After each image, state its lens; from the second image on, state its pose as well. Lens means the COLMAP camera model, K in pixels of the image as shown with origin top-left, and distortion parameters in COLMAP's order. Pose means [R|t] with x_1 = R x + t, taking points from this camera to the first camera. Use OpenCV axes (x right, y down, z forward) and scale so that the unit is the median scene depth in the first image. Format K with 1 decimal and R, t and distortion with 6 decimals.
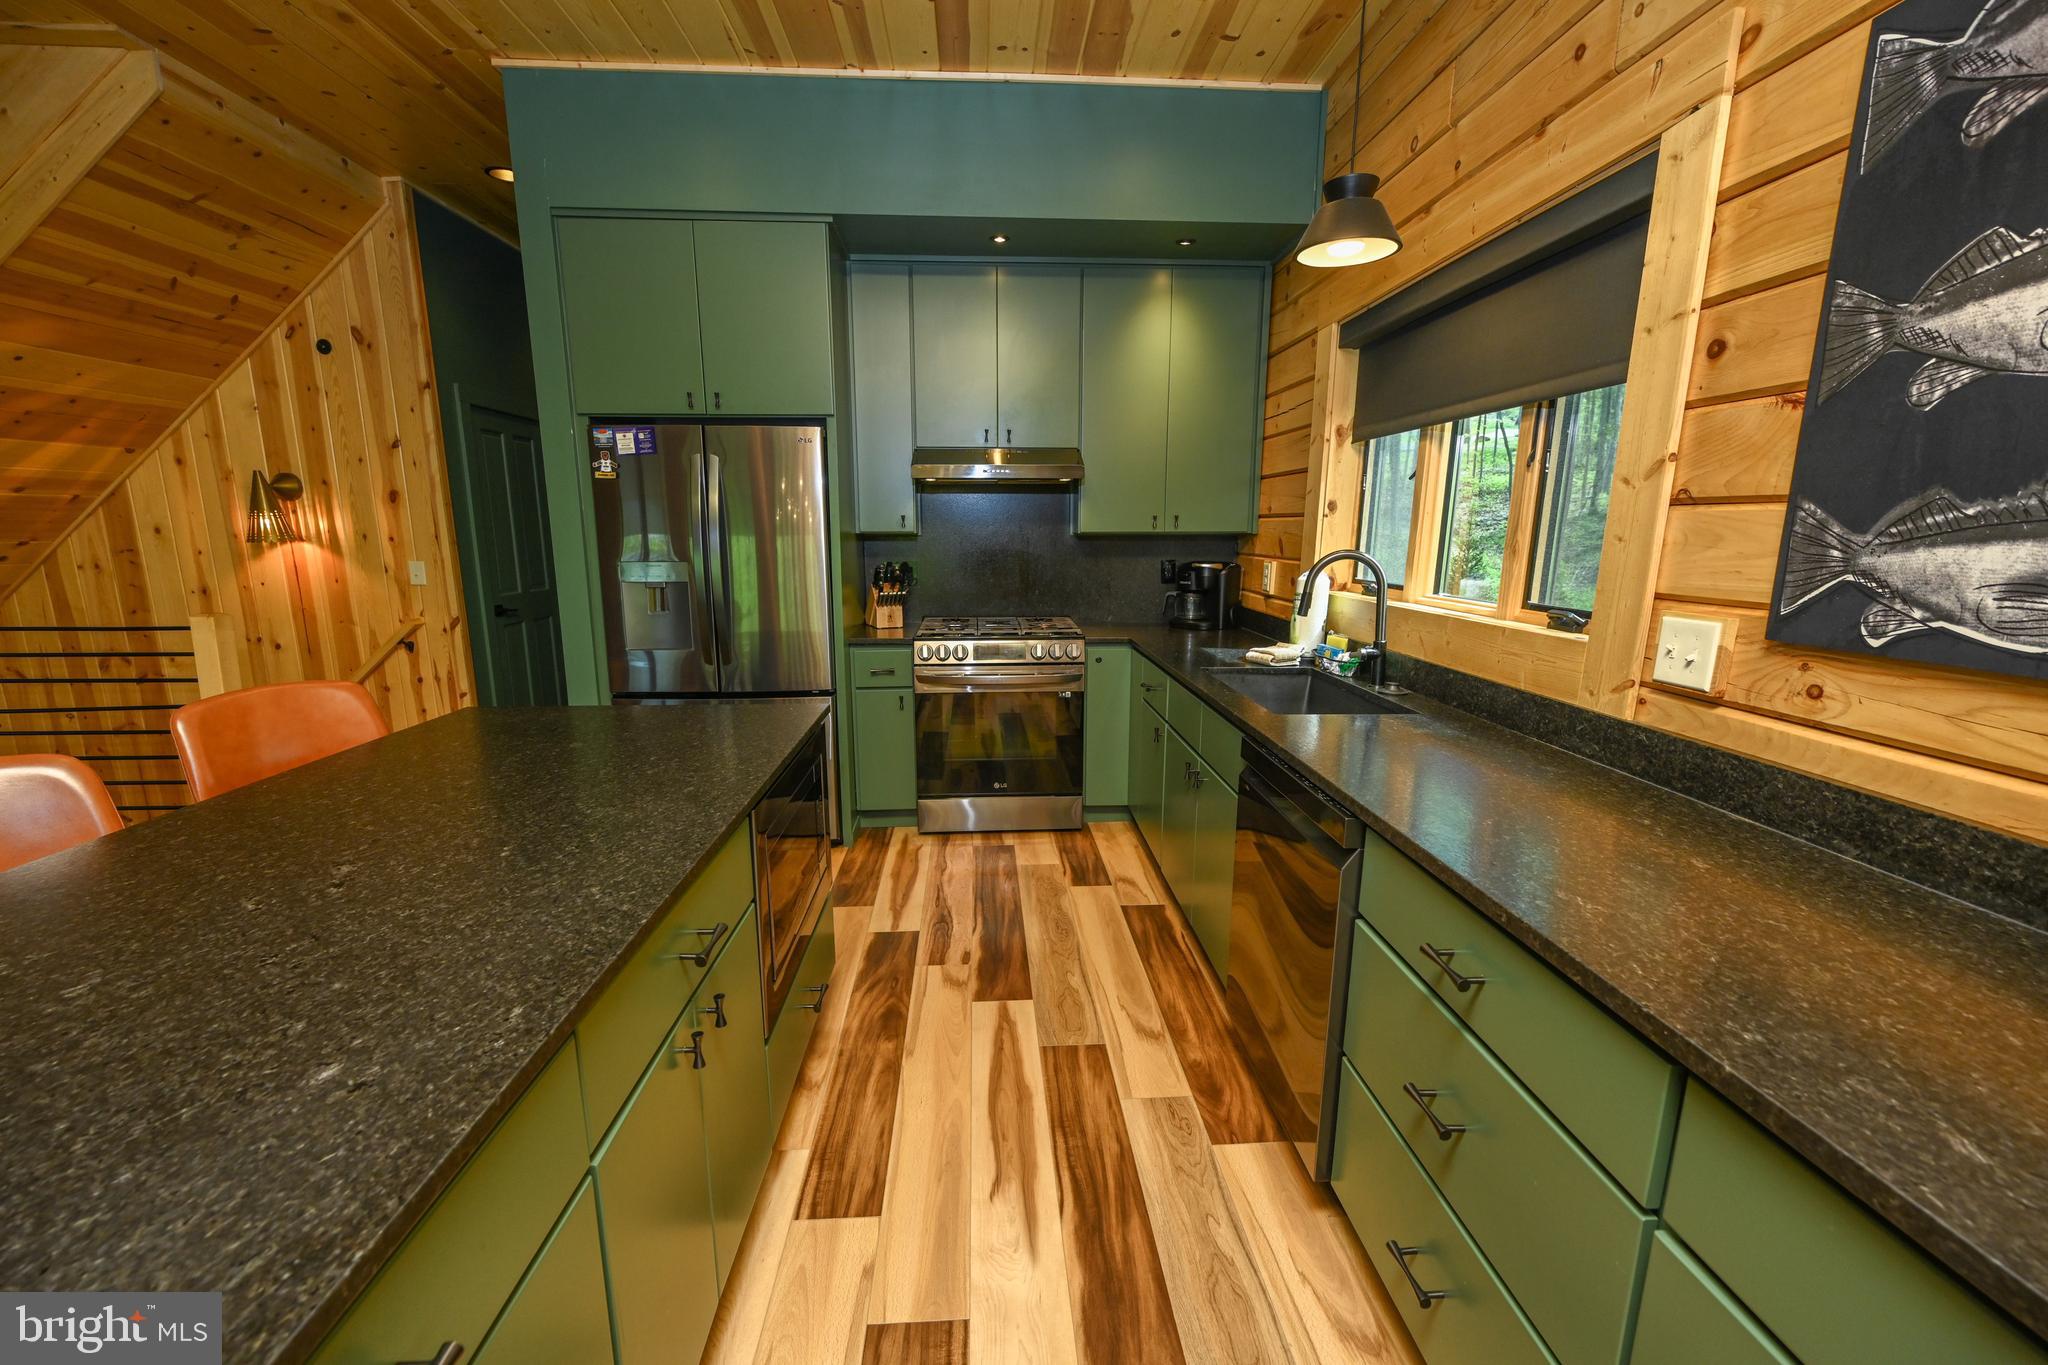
lens RADIAL K [[817.6, 0, 1024.0], [0, 817.6, 682.5], [0, 0, 1]] dist [-0.000793, 0.000038]
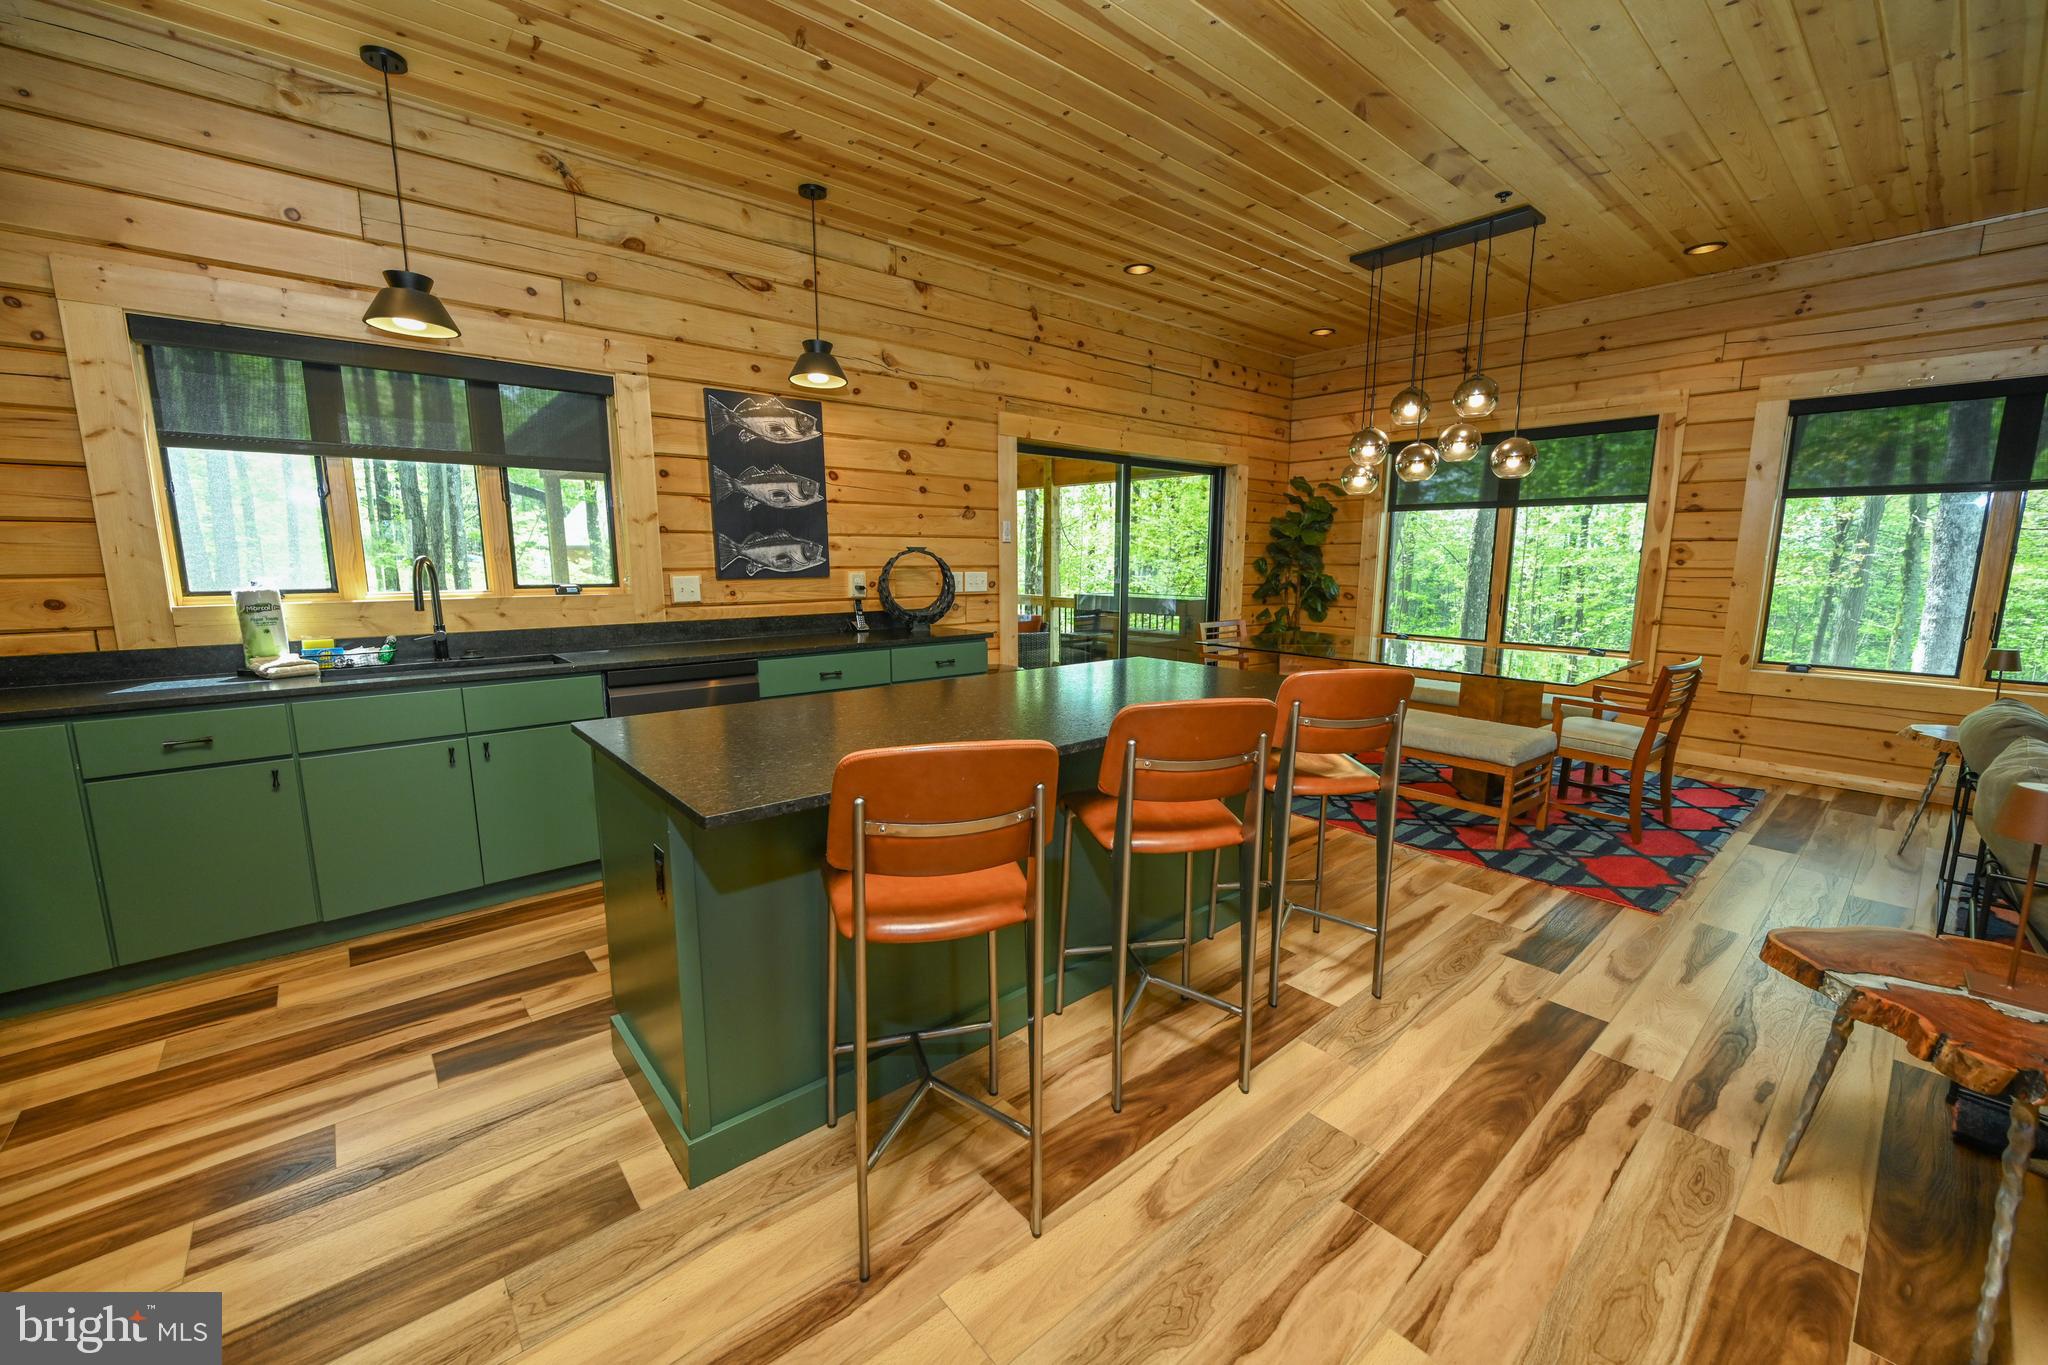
lens RADIAL K [[817.6, 0, 1024.0], [0, 817.6, 682.5], [0, 0, 1]] dist [-0.000793, 0.000038]
pose [[-0.614732, -0.122224, 0.779209, -1.943743], [0.143511, 0.954097, 0.262874, -0.284433], [-0.775570, 0.273422, -0.568973, 1.735649]]
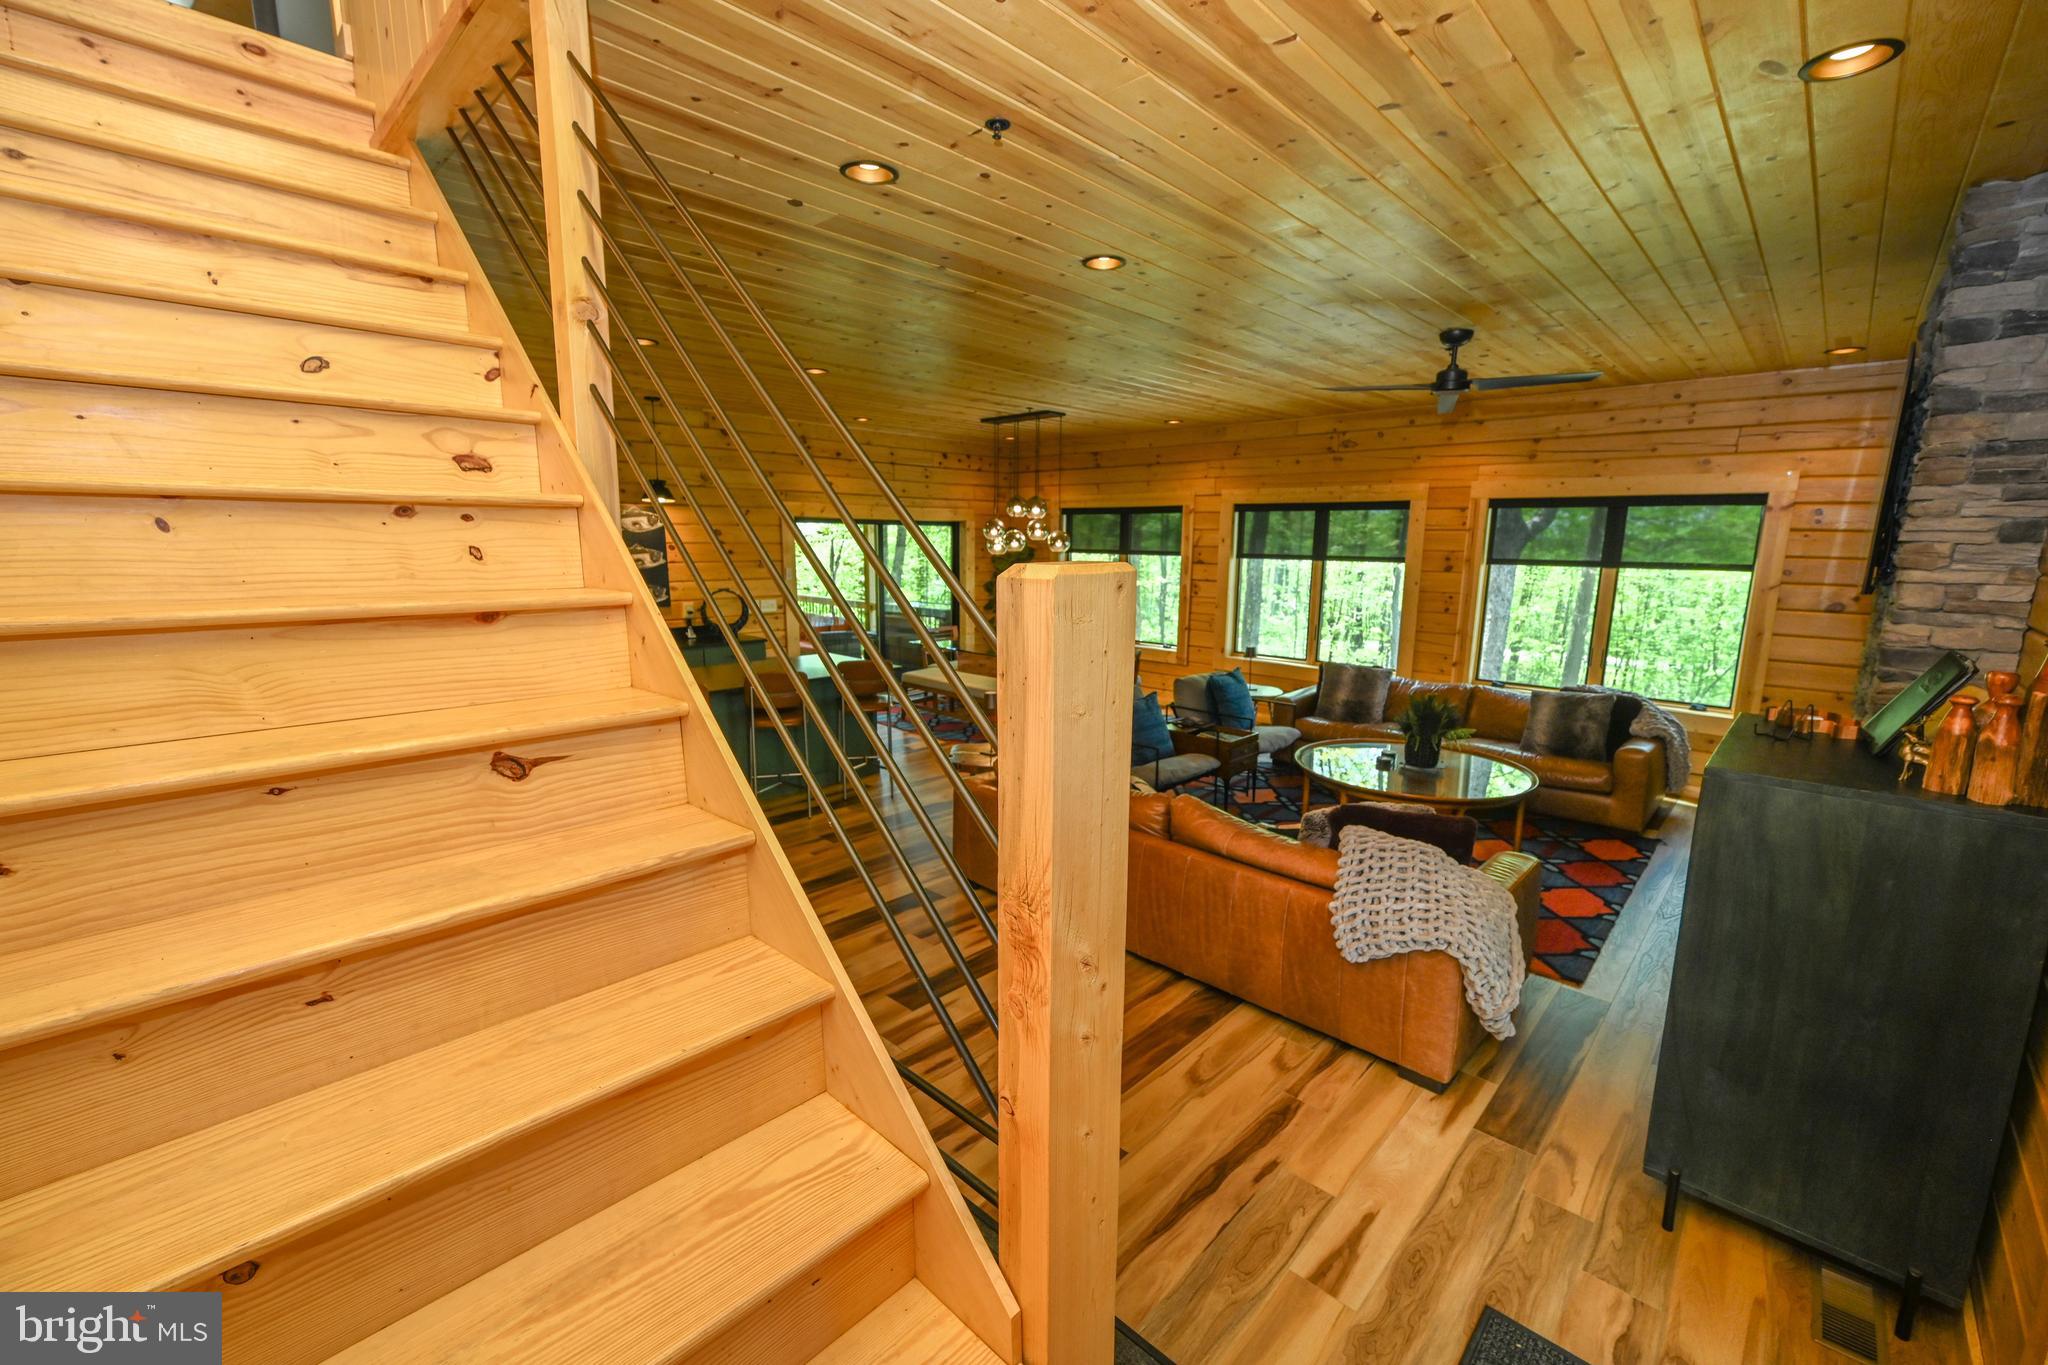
lens RADIAL K [[836.2, 0, 1024.0], [0, 836.2, 682.5], [0, 0, 1]] dist [-0.002980, -0.000346]
pose [[-0.678661, -0.134385, 0.722052, -4.444930], [0.127589, 0.946598, 0.296098, -0.780006], [-0.723284, 0.293076, -0.625273, 2.286492]]
